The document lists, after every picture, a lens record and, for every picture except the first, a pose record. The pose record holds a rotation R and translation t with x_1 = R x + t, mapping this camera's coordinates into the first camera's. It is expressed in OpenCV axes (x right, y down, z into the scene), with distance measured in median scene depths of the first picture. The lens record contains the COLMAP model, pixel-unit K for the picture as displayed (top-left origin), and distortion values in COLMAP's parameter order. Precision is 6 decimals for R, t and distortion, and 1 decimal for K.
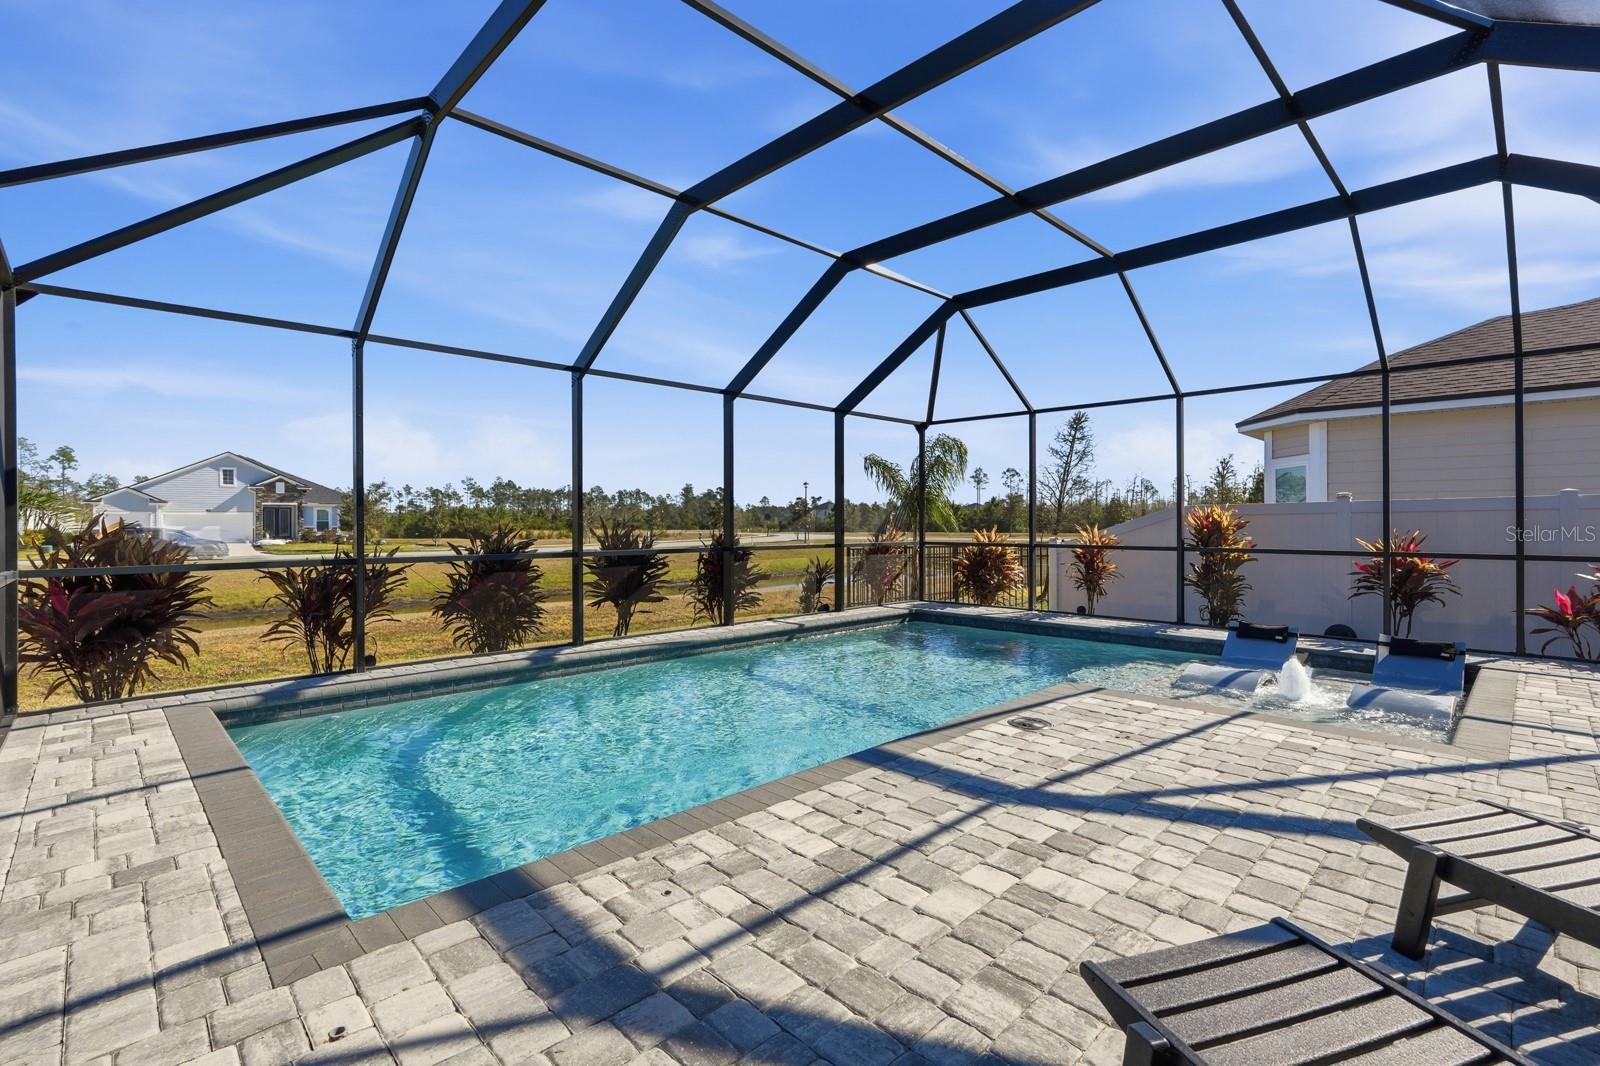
lens RADIAL K [[724.3, 0, 816.0], [0, 724.3, 528.1], [0, 0, 1]] dist [-0.010886, -0.000077]
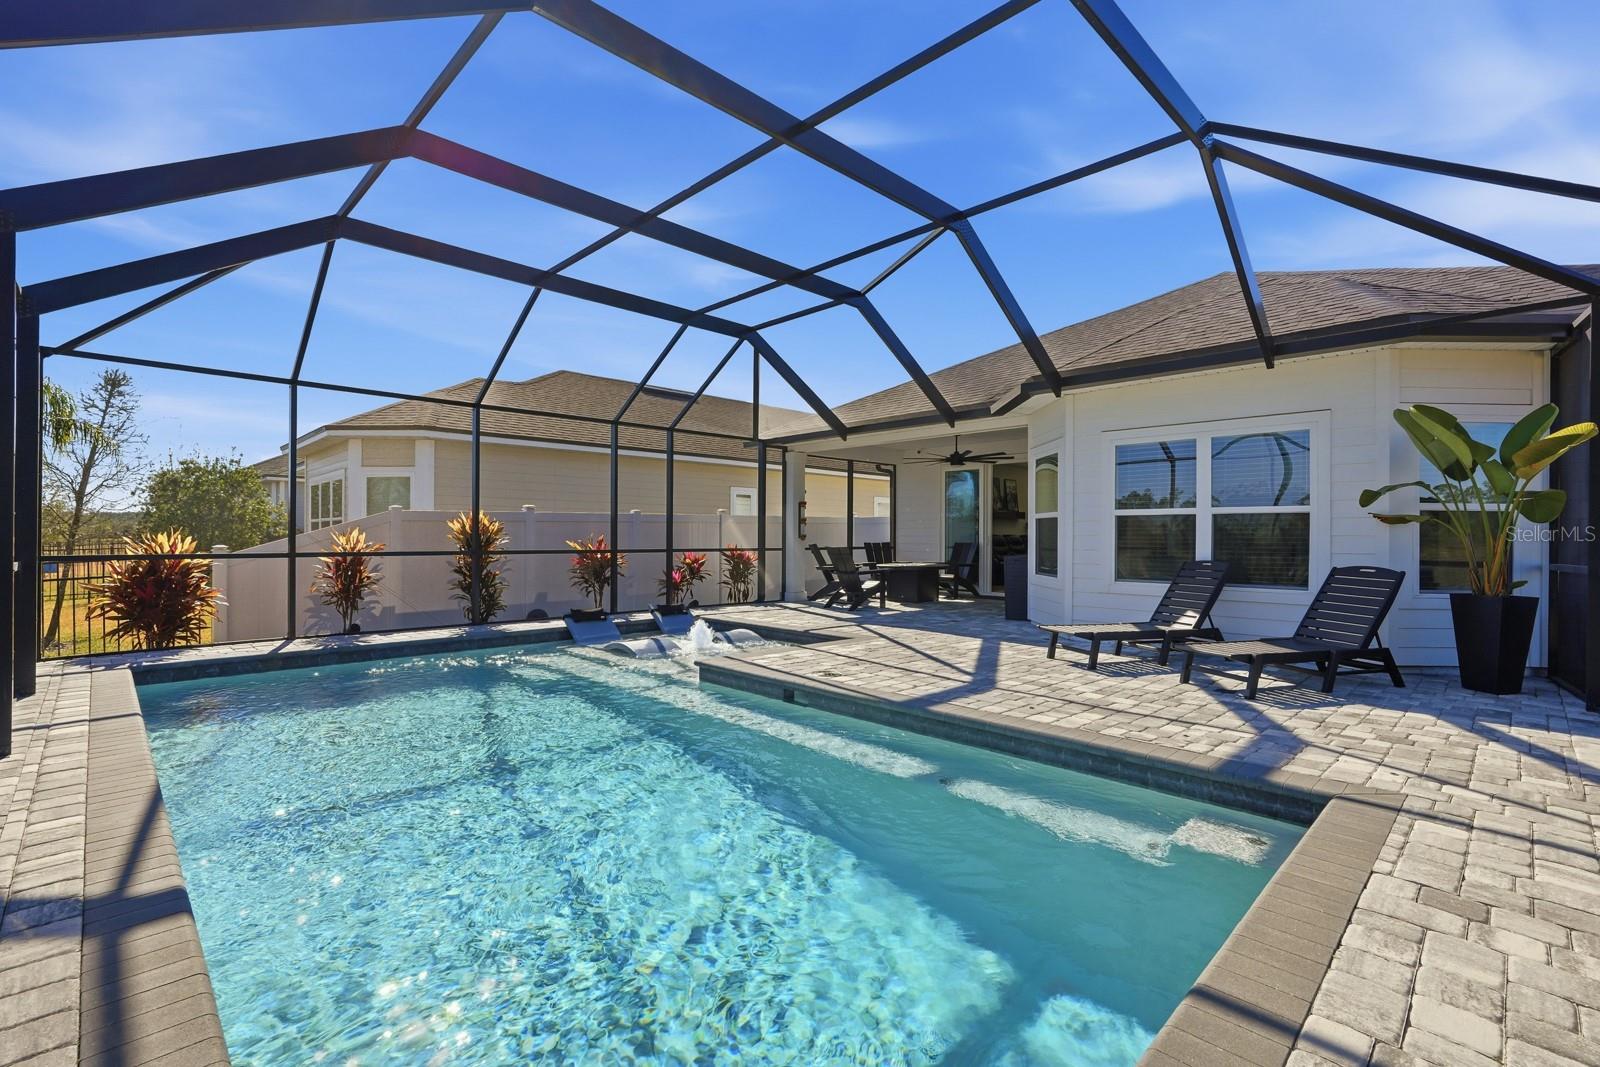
lens RADIAL K [[714.4, 0, 795.6], [0, 714.4, 542.3], [0, 0, 1]] dist [0.000407, 0.000362]
pose [[0.014229, -0.006835, 0.999875, -1.786108], [-0.001164, 0.999976, 0.006852, 0.019763], [-0.999898, -0.001262, 0.014221, 1.756044]]
